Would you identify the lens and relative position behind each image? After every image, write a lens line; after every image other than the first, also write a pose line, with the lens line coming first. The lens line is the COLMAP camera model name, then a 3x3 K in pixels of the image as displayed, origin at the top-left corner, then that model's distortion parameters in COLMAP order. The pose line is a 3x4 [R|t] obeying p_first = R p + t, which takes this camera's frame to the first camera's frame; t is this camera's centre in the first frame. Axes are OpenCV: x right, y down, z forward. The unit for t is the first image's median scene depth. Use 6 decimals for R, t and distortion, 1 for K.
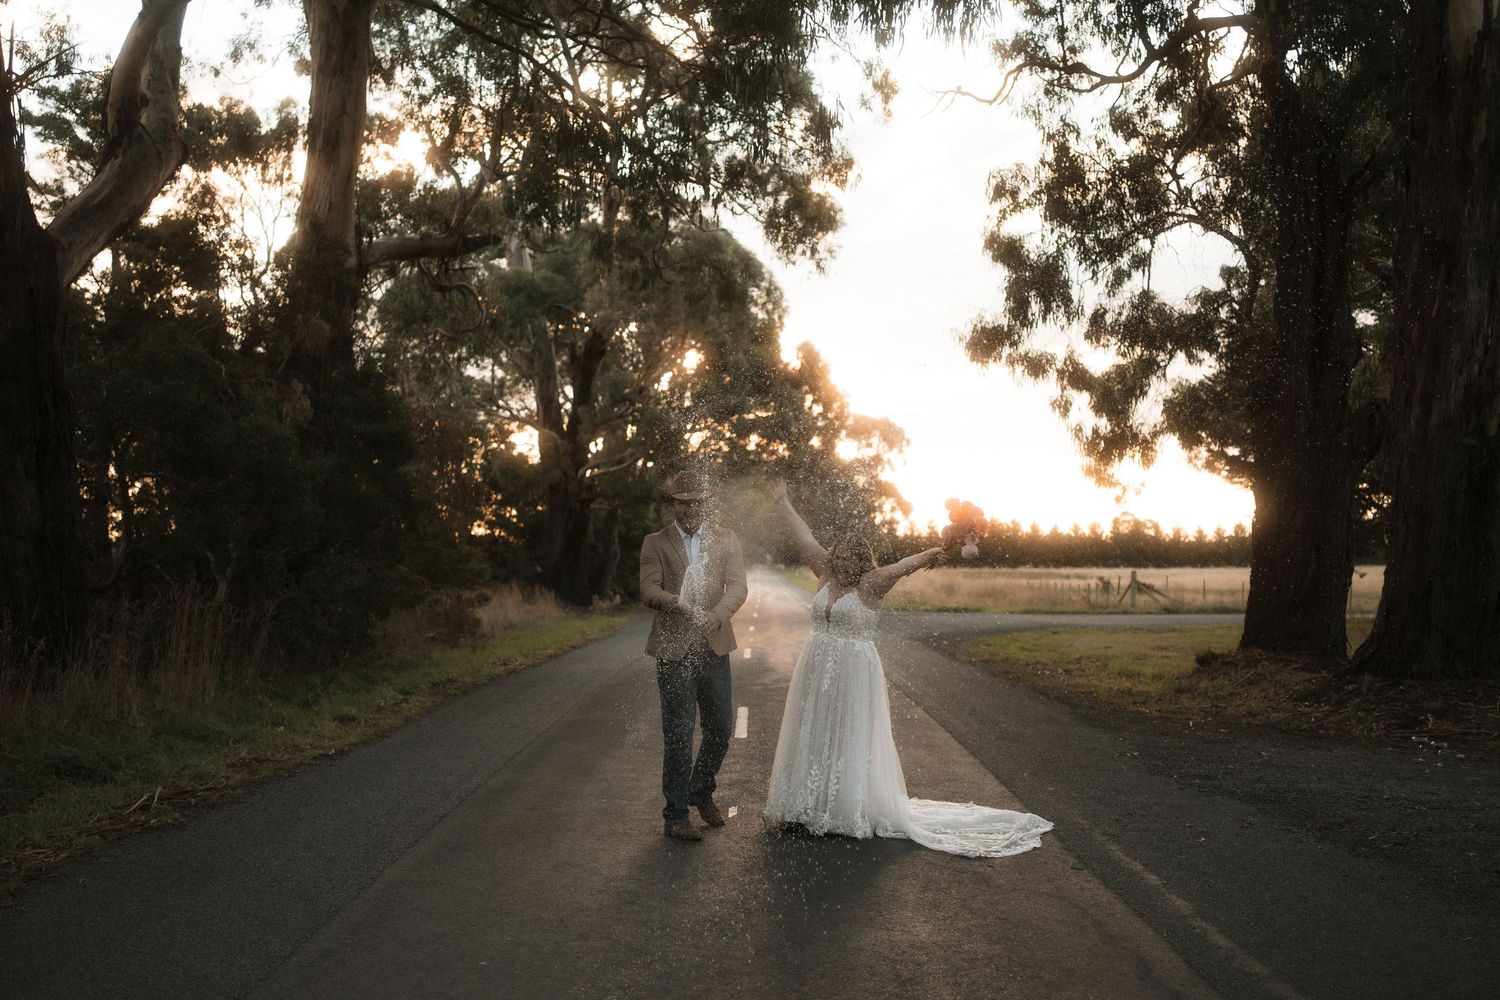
lens RADIAL K [[1658.9, 0, 750.0], [0, 1658.9, 500.0], [0, 0, 1]] dist [0.002518, 0.035171]
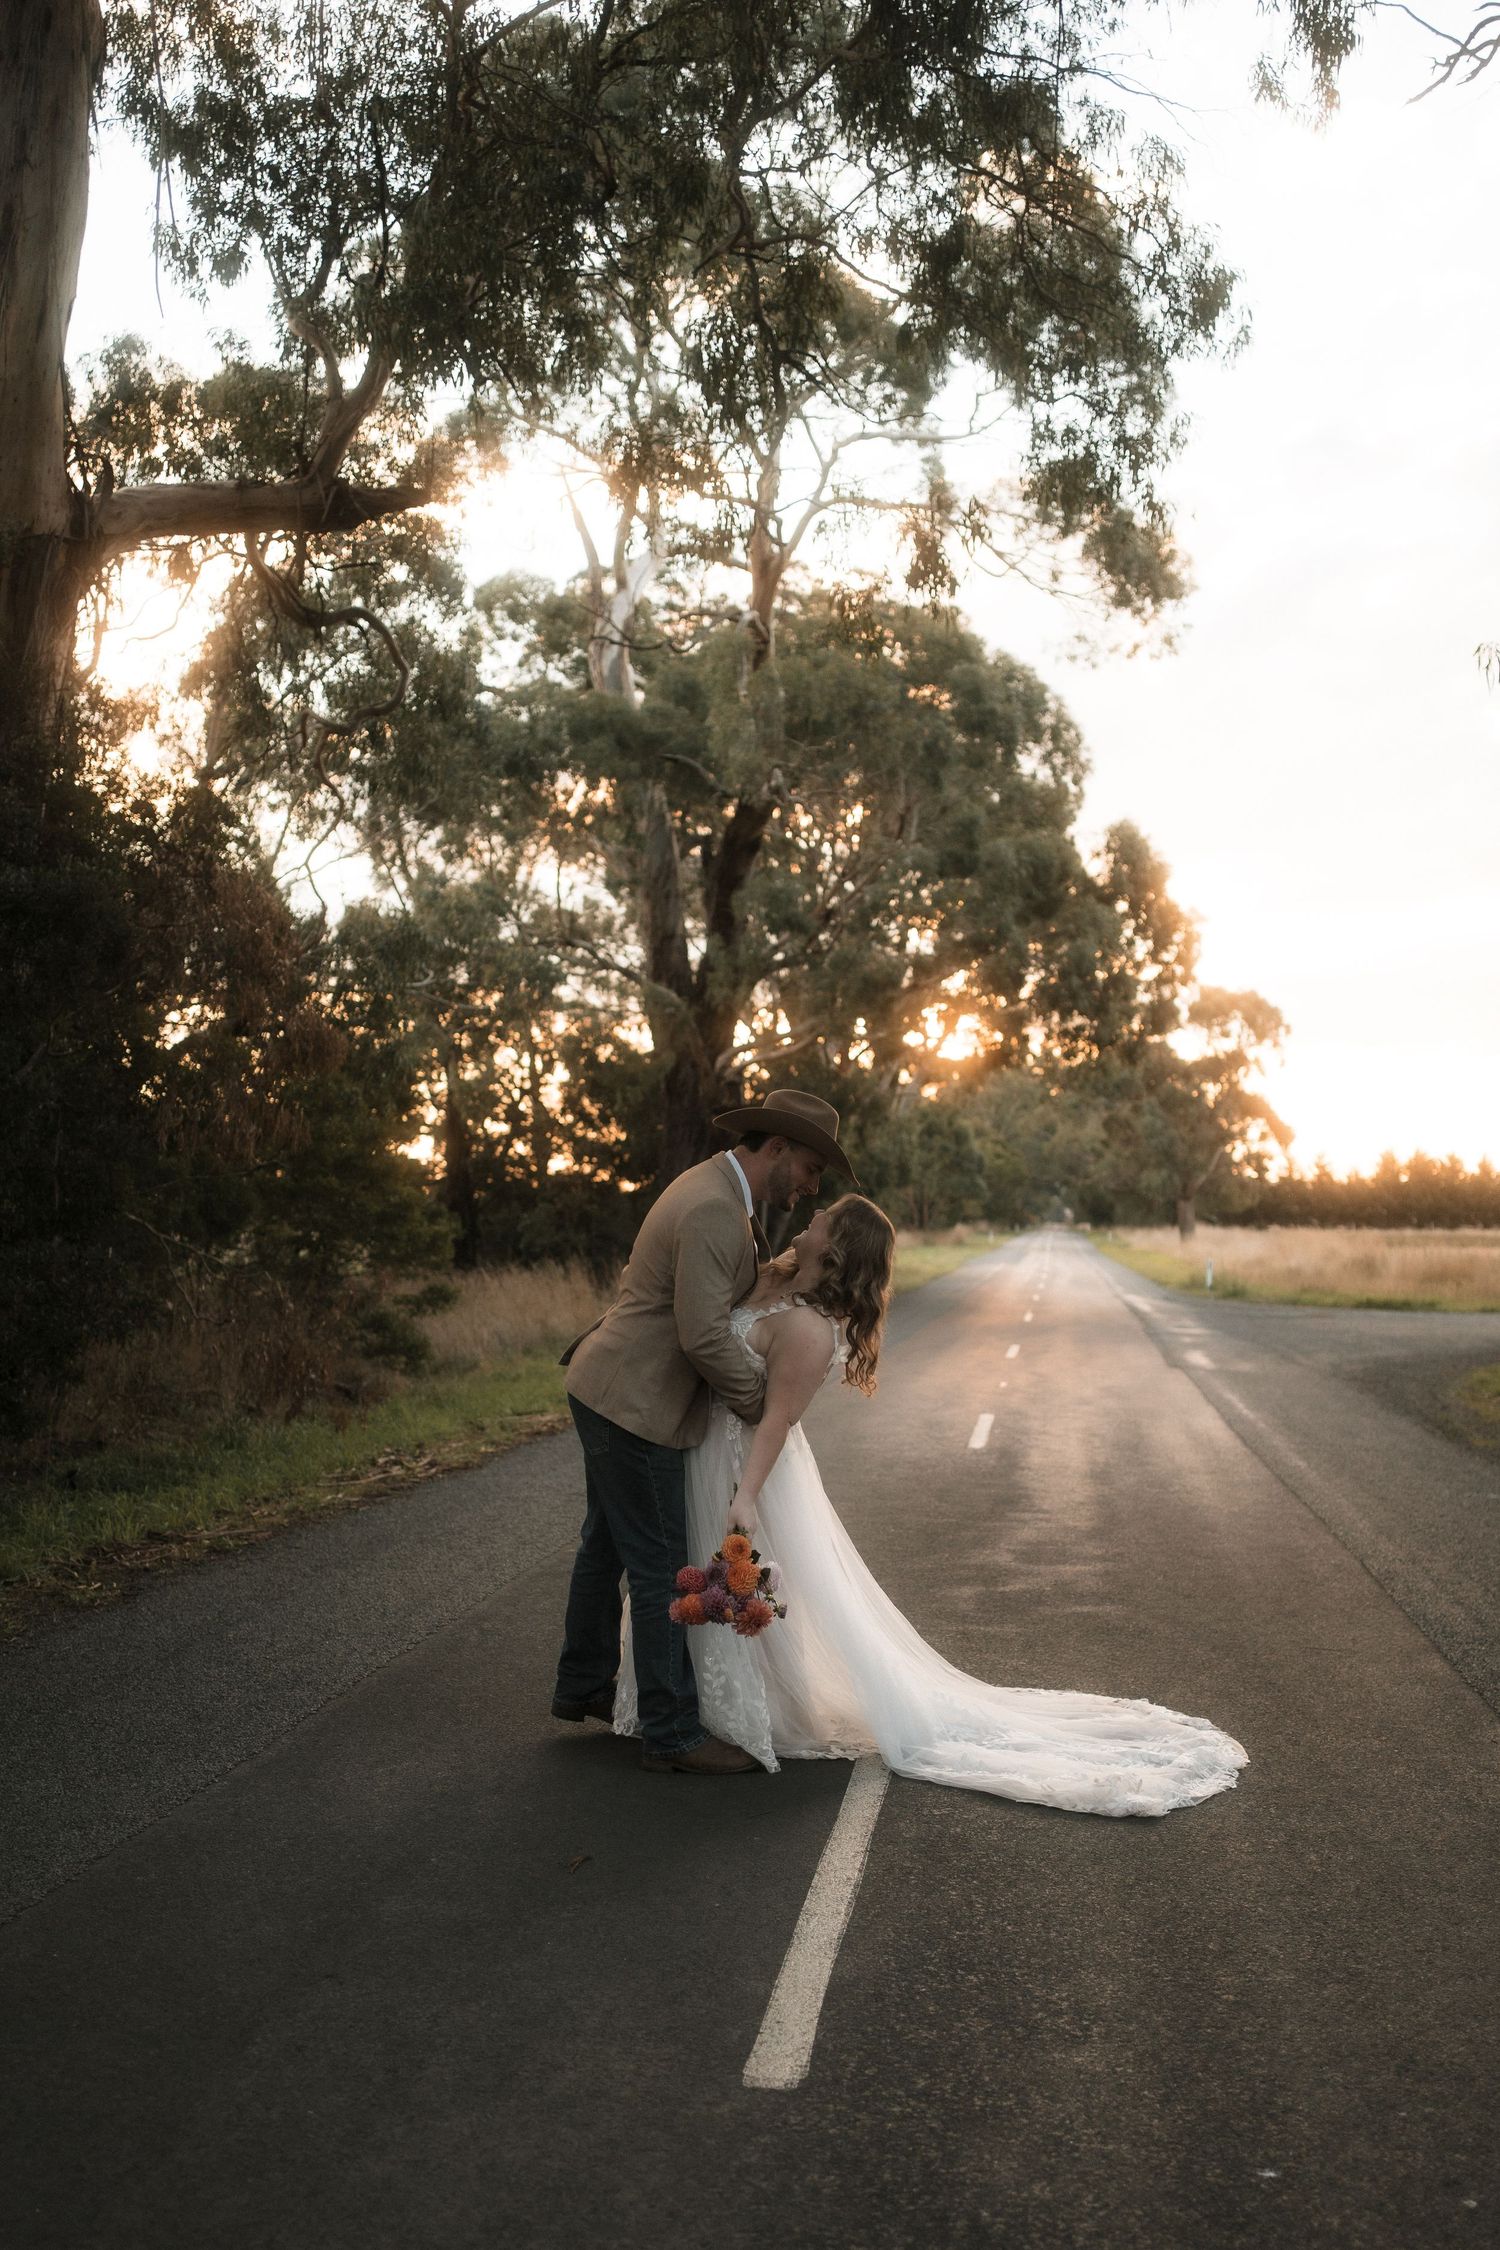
lens RADIAL K [[2488.3, 0, 806.1], [0, 2488.3, 1225.5], [0, 0, 1]] dist [0.002518, 0.035171]
pose [[0.995639, 0.001551, -0.093274, 0.005431], [0.002163, 0.999209, 0.039696, 0.005186], [0.093261, -0.039724, 0.994849, 0.142544]]
